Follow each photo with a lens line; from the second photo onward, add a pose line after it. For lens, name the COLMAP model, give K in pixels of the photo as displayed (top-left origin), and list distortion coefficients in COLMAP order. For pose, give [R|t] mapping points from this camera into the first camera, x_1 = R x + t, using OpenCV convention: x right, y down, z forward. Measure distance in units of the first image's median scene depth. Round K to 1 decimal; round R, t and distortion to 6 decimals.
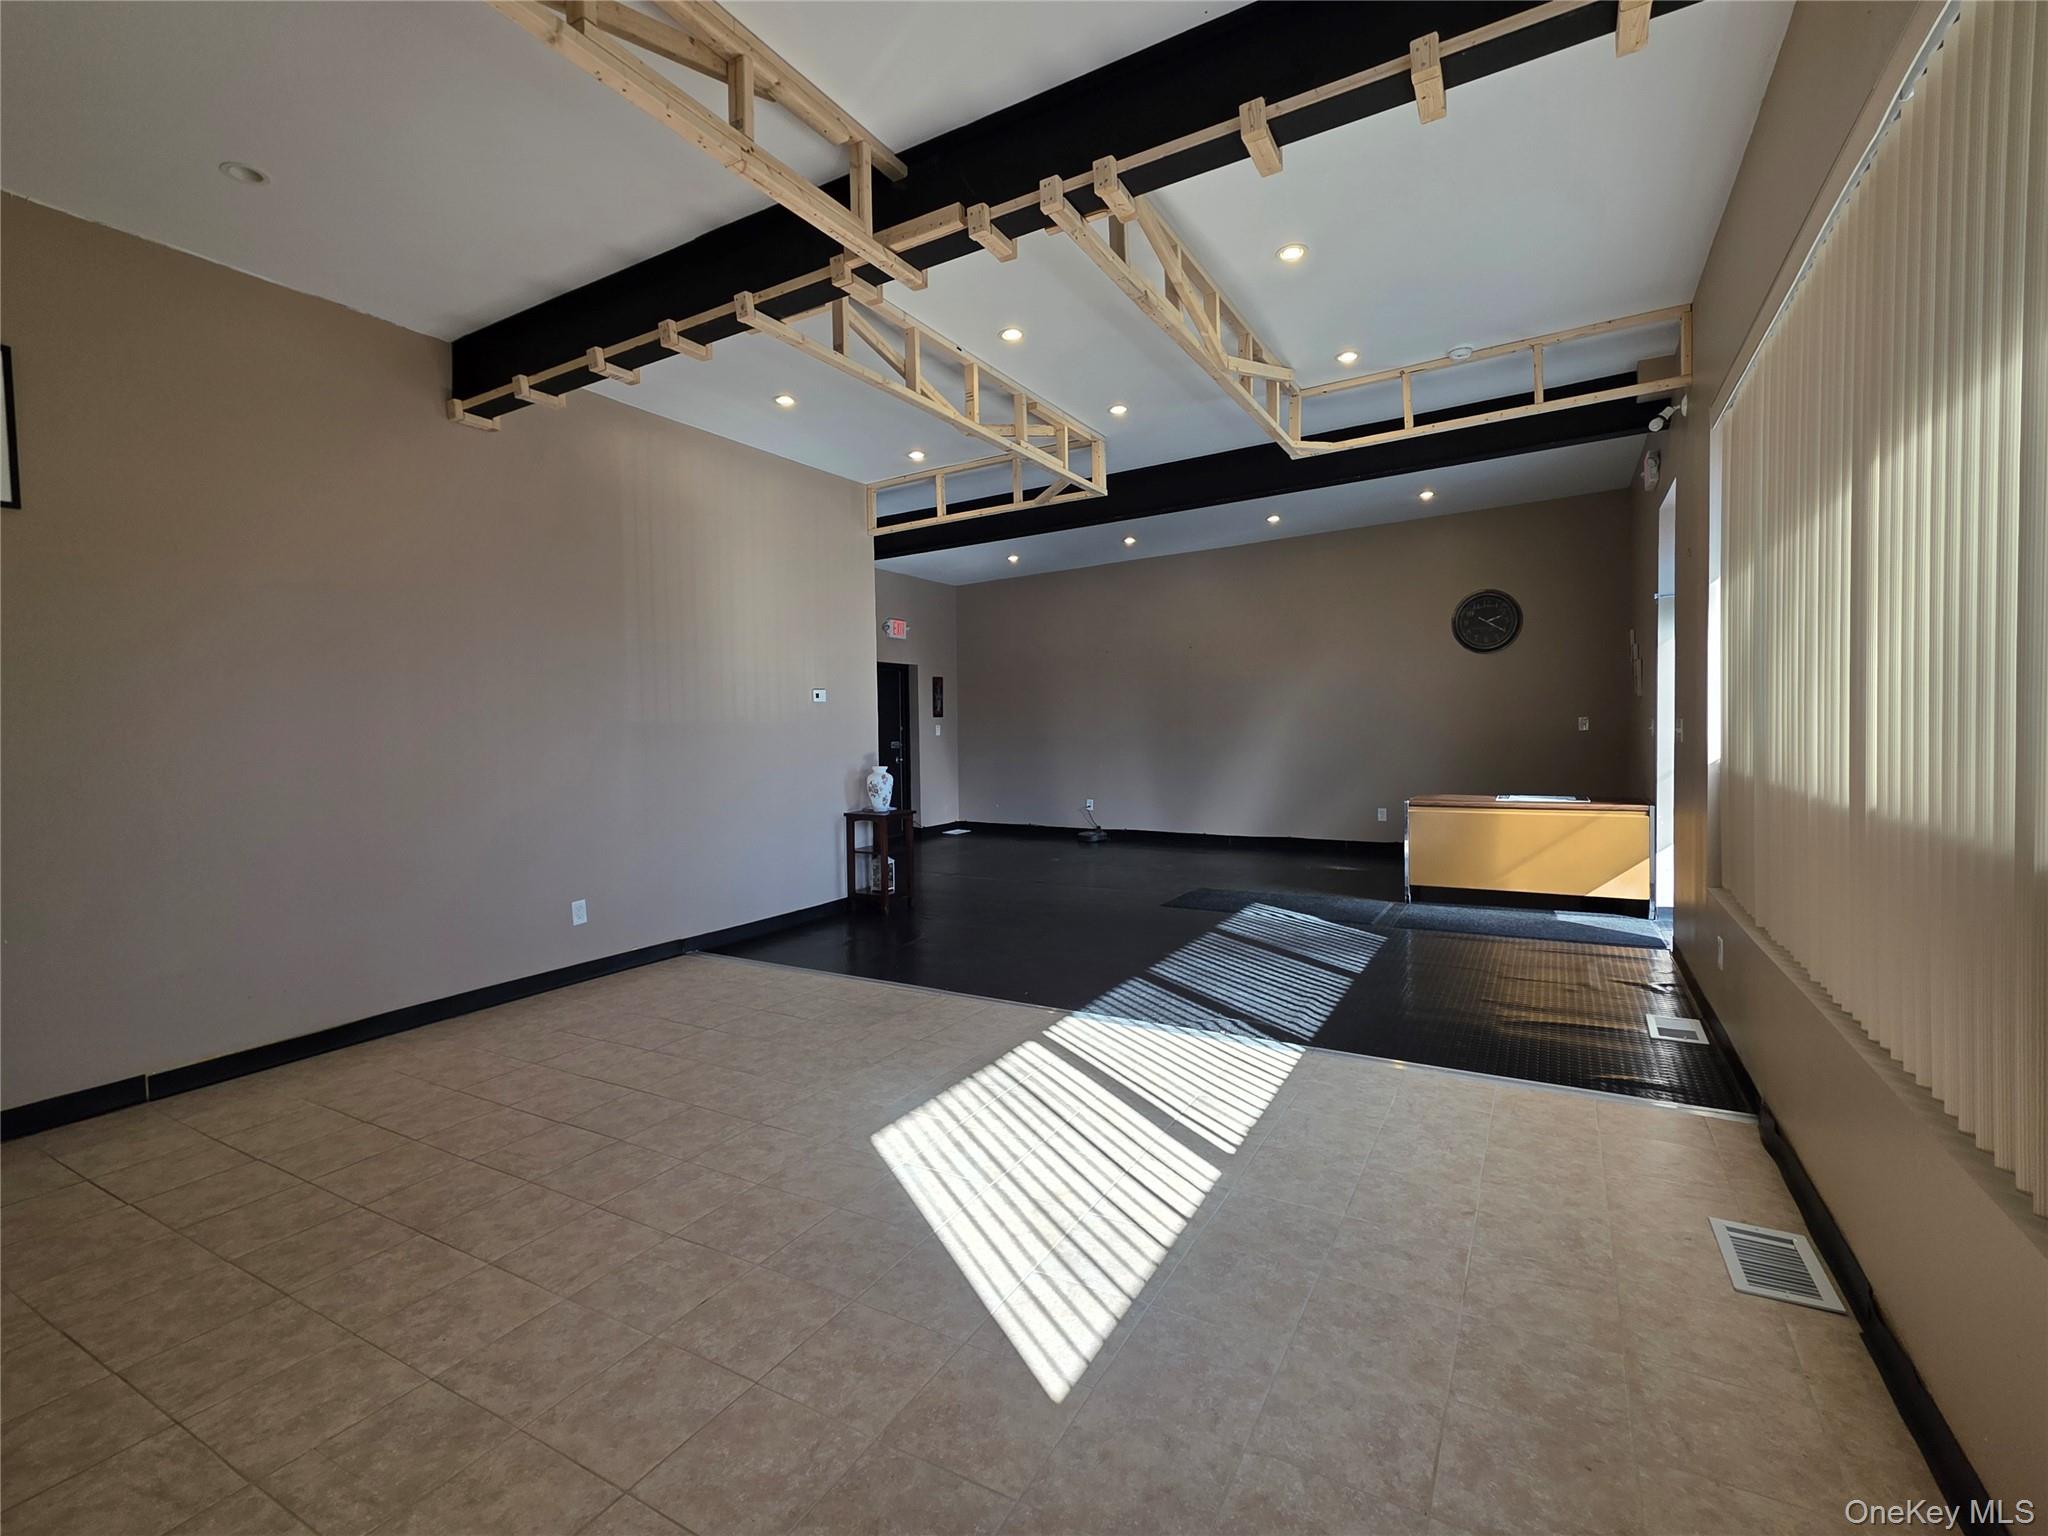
lens RADIAL K [[913.9, 0, 1024.0], [0, 913.9, 768.0], [0, 0, 1]] dist [-0.000933, 0.000244]
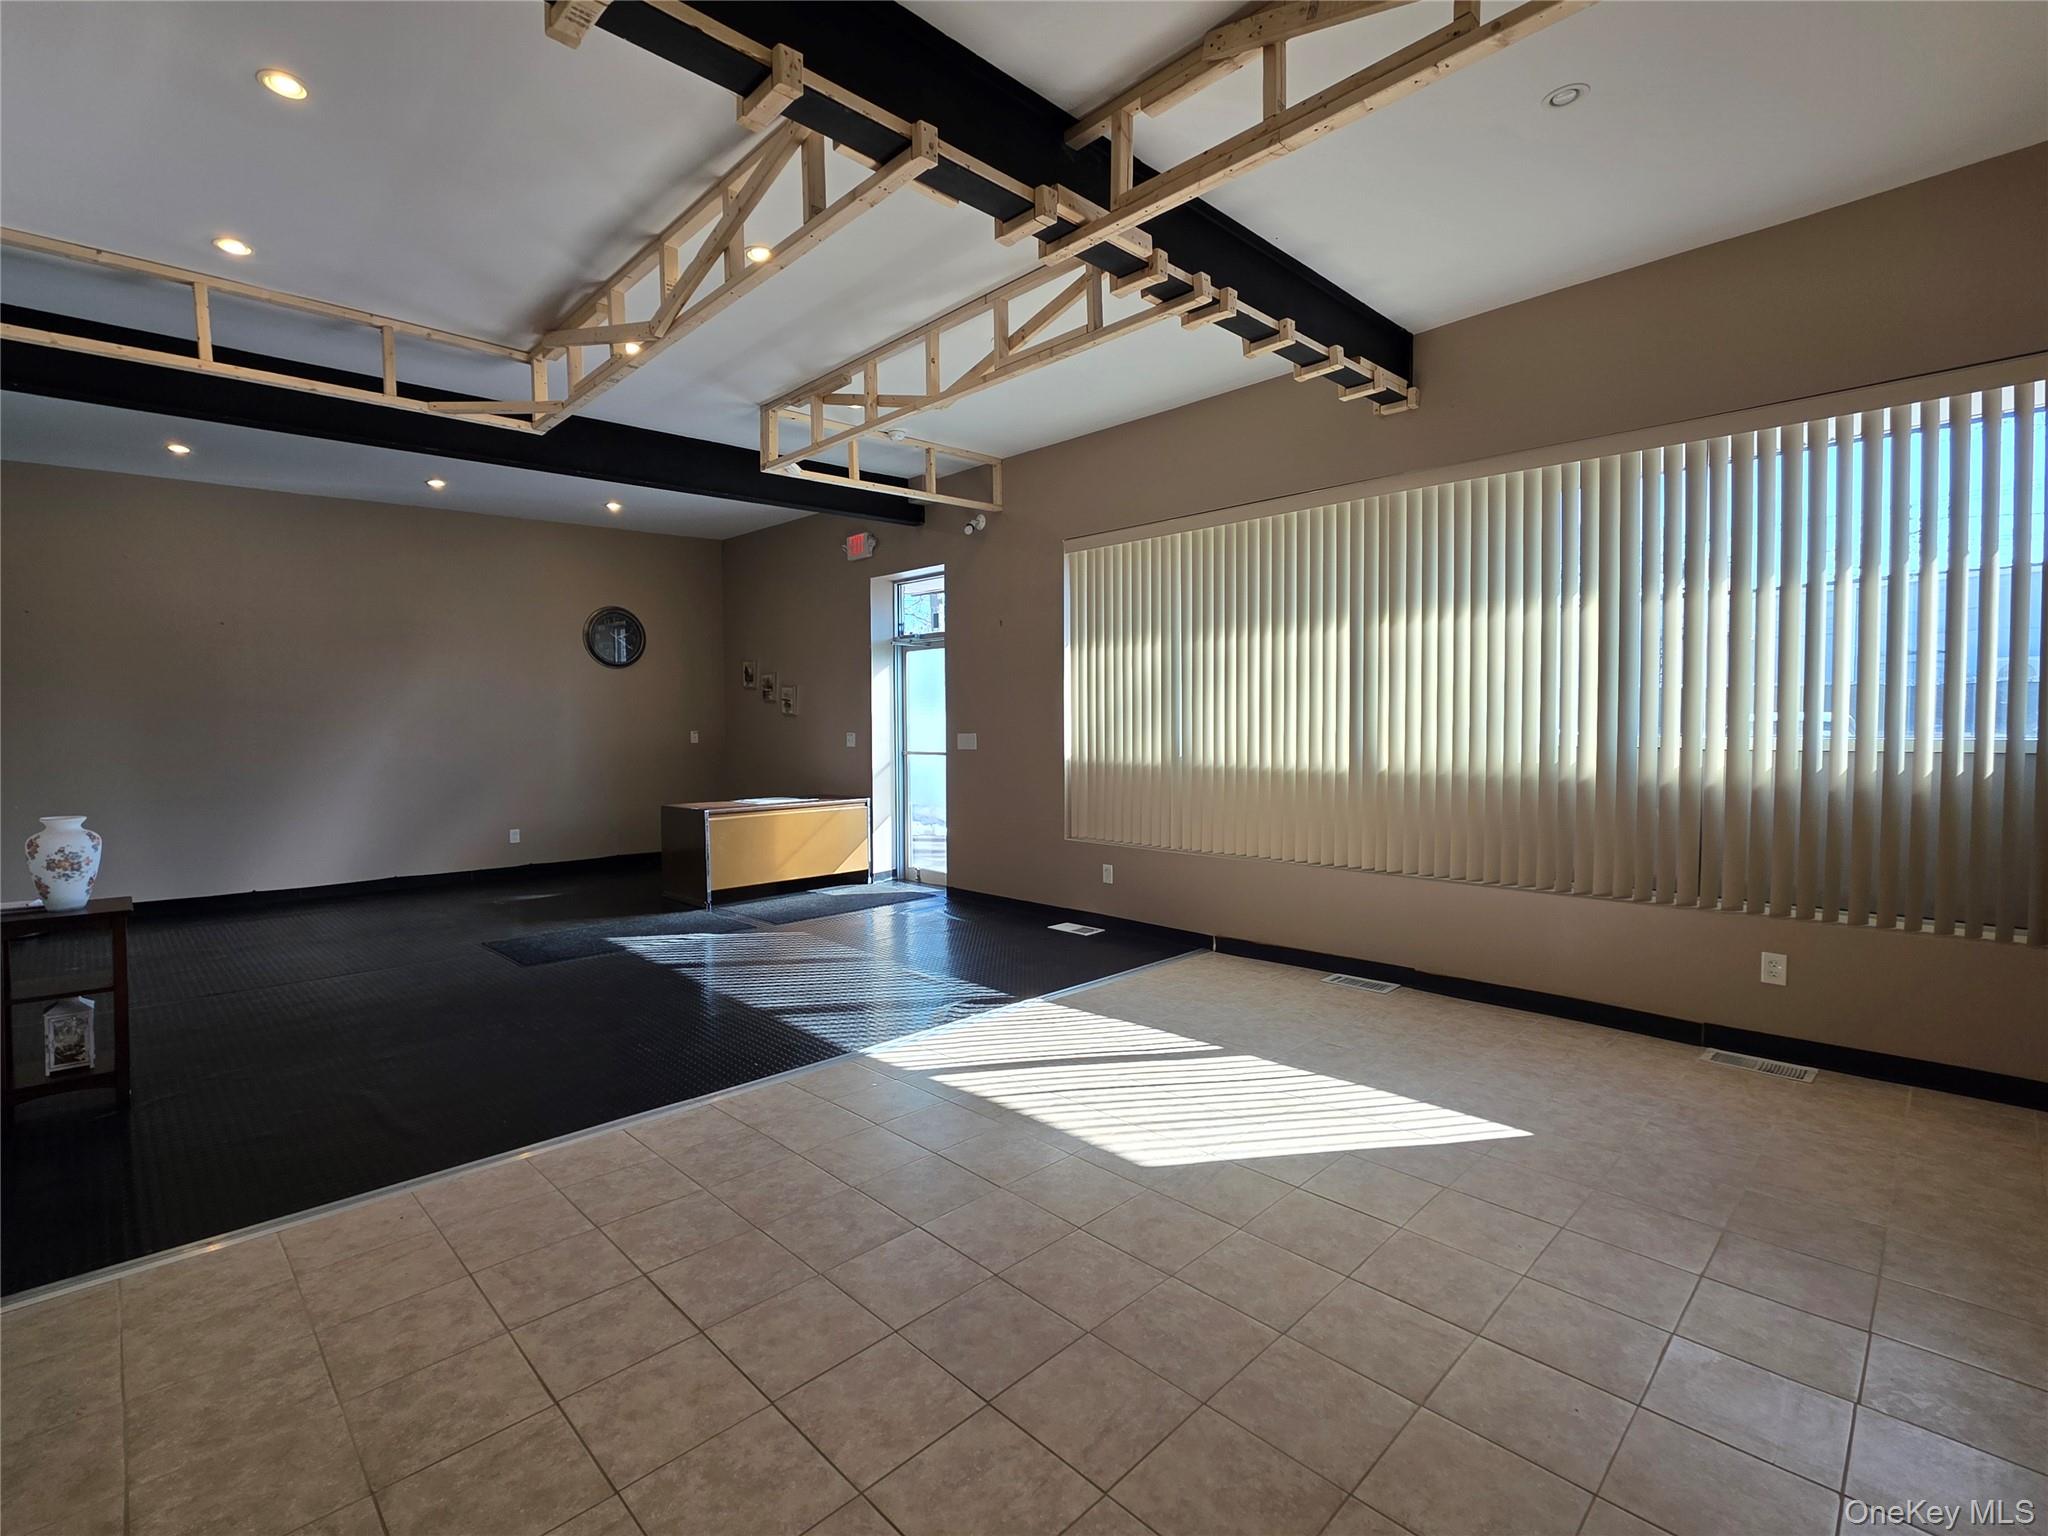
lens RADIAL K [[914.1, 0, 1024.0], [0, 914.1, 768.0], [0, 0, 1]] dist [0.015468, -0.000019]
pose [[0.287495, -0.030653, 0.957292, -0.752777], [0.045320, 0.998804, 0.018372, -0.023670], [-0.956709, 0.038103, 0.288540, 0.563198]]
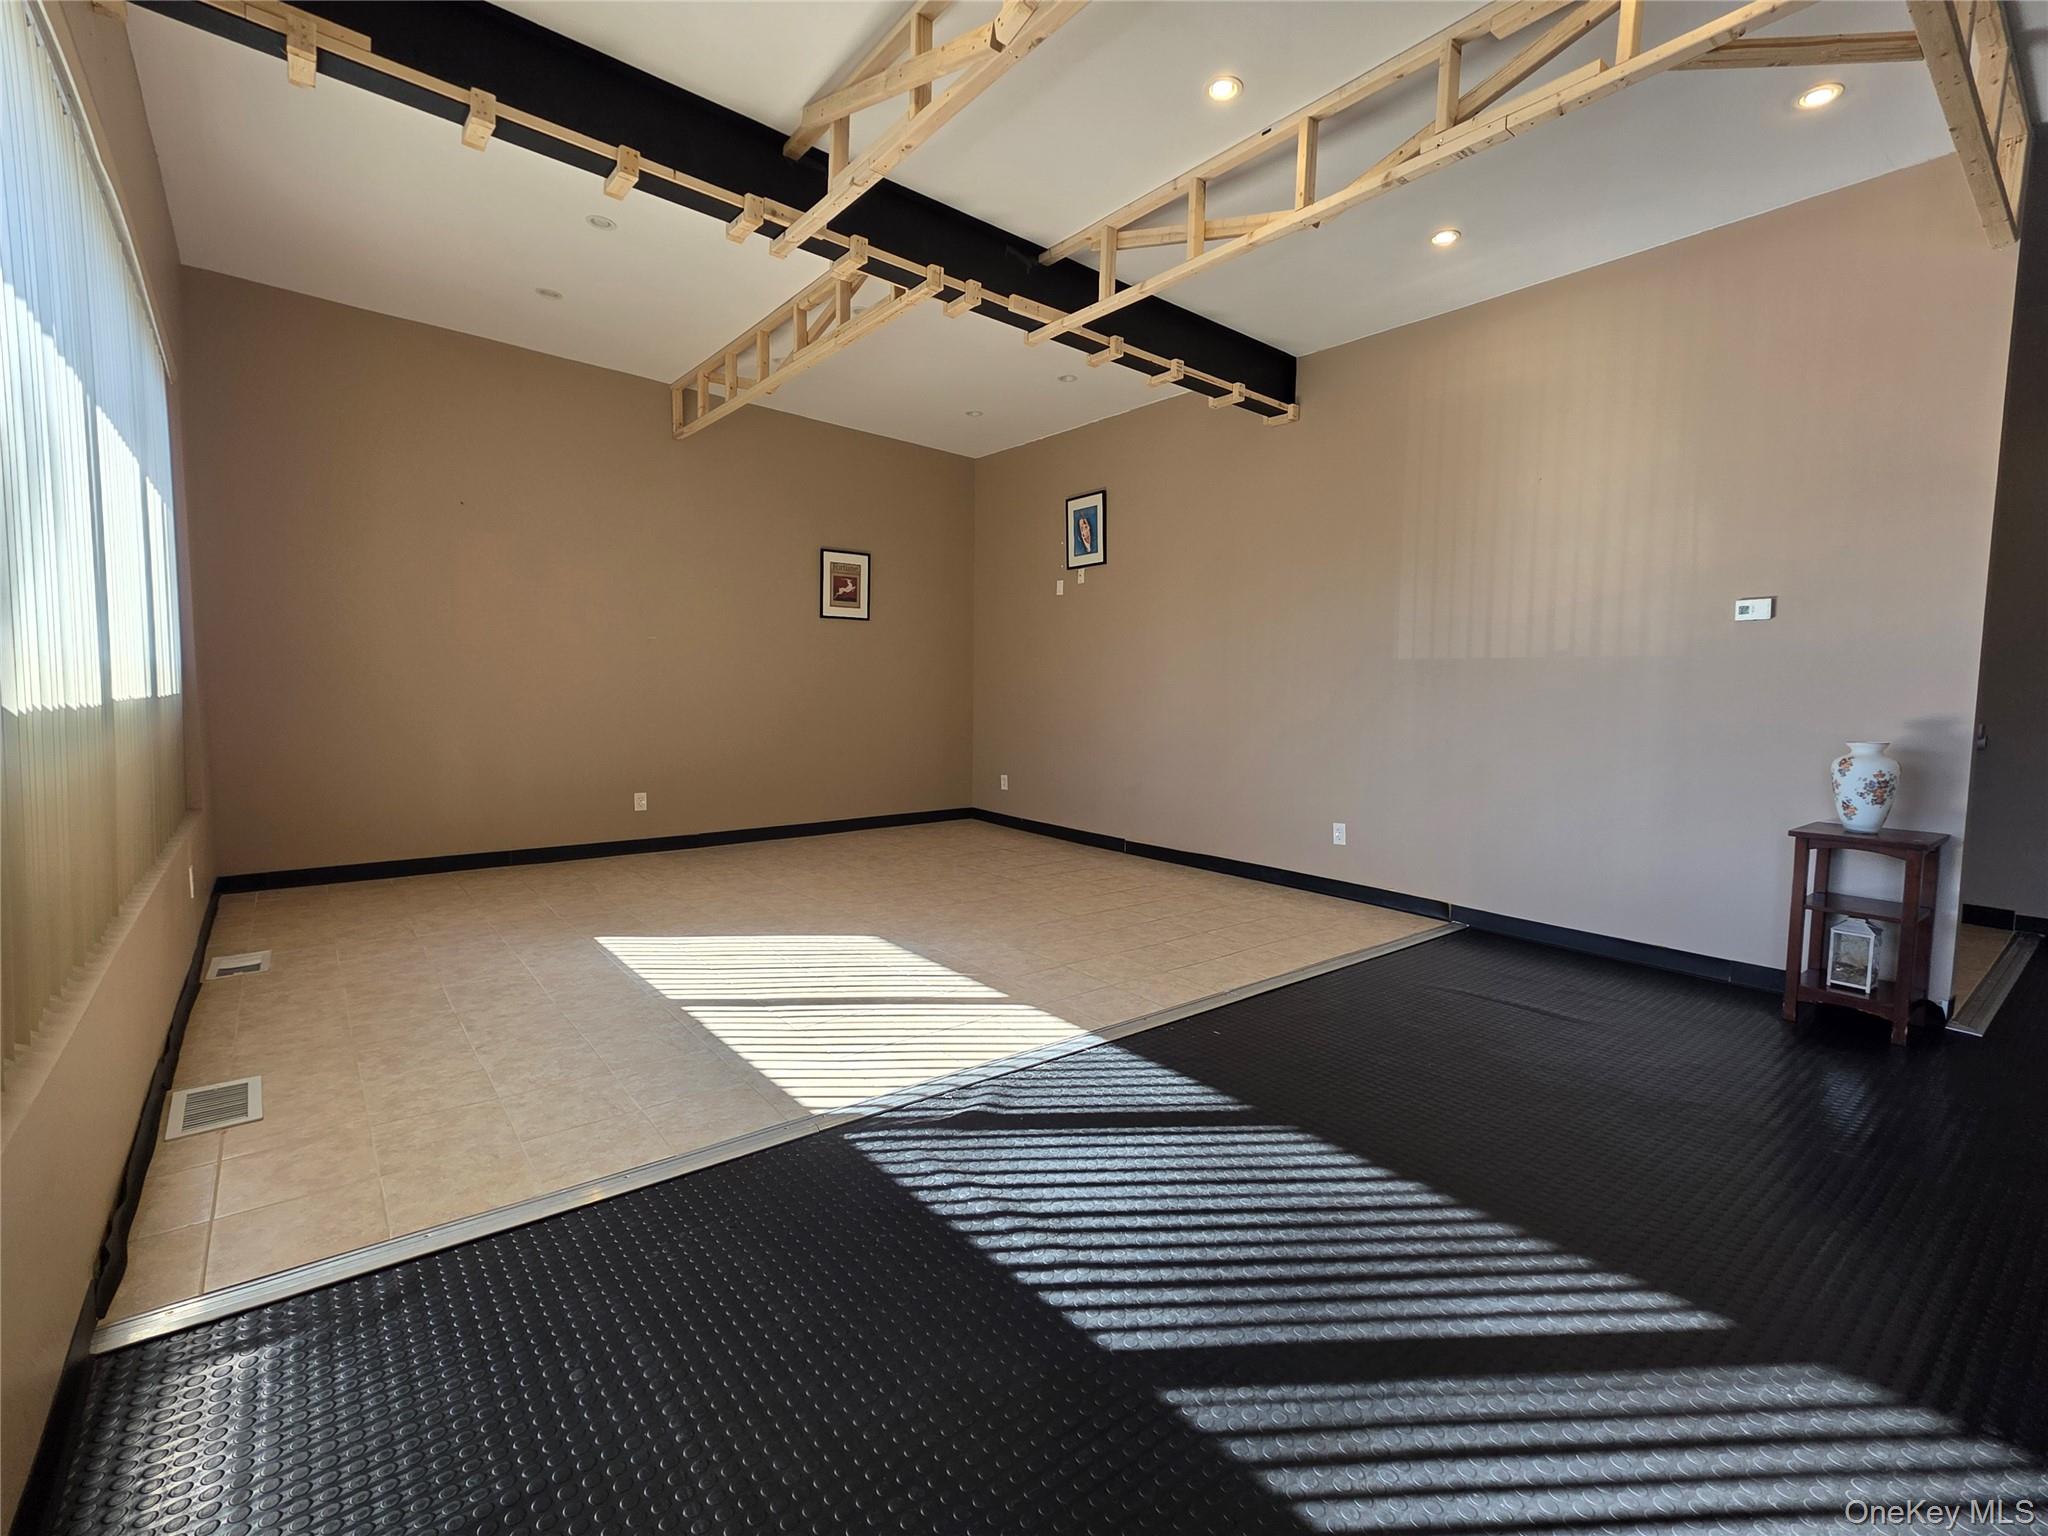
lens RADIAL K [[914.1, 0, 1024.0], [0, 914.1, 768.0], [0, 0, 1]] dist [0.015468, -0.000019]
pose [[-0.362573, 0.082835, -0.928267, 0.766377], [-0.043495, 0.993453, 0.105641, -0.033282], [0.930940, 0.078677, -0.356596, 1.195248]]
